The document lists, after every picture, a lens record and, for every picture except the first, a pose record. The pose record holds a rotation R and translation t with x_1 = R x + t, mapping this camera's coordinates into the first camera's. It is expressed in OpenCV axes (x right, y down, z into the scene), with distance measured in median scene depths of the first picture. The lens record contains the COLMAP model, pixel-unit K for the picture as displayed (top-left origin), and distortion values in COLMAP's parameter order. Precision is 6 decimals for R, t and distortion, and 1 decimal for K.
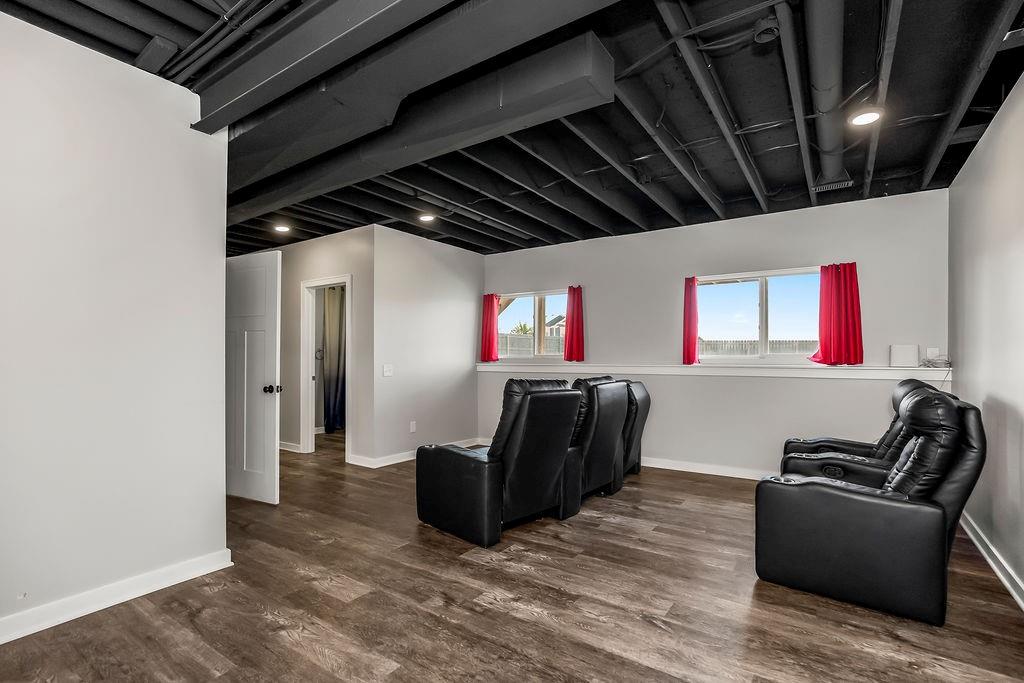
lens RADIAL K [[478.0, 0, 519.5], [0, 478.0, 350.3], [0, 0, 1]] dist [-0.012289, 0.004772]
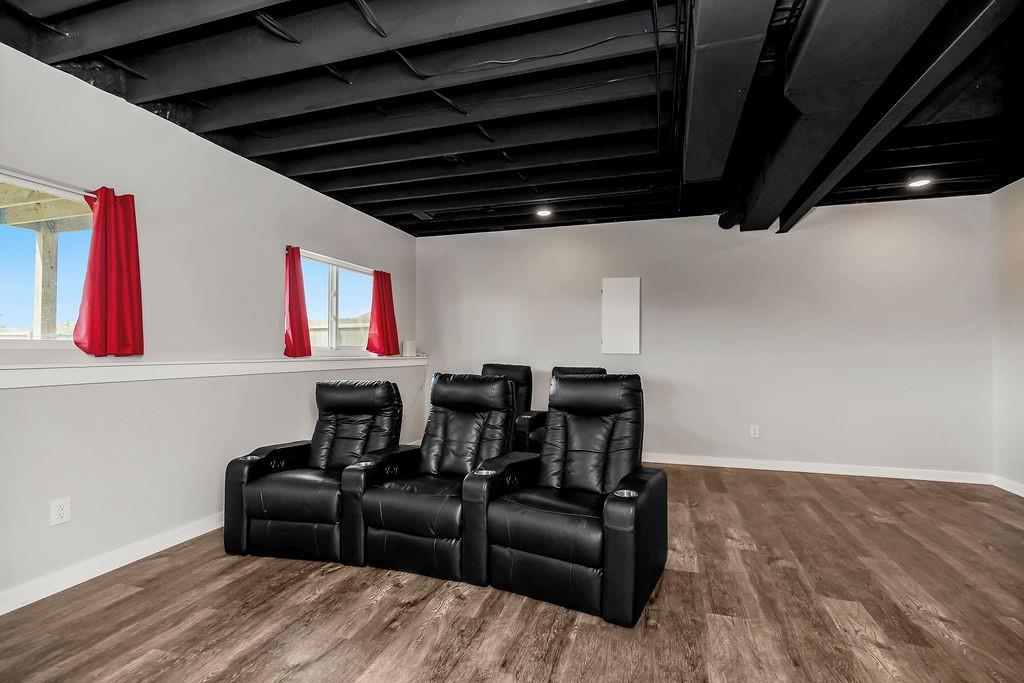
lens RADIAL K [[478.0, 0, 519.9], [0, 478.0, 346.8], [0, 0, 1]] dist [-0.012289, 0.004772]
pose [[-0.296663, 0.012192, 0.954904, -1.074425], [-0.016328, 0.999708, -0.017836, 0.038586], [-0.954843, -0.020883, -0.296377, 1.937897]]
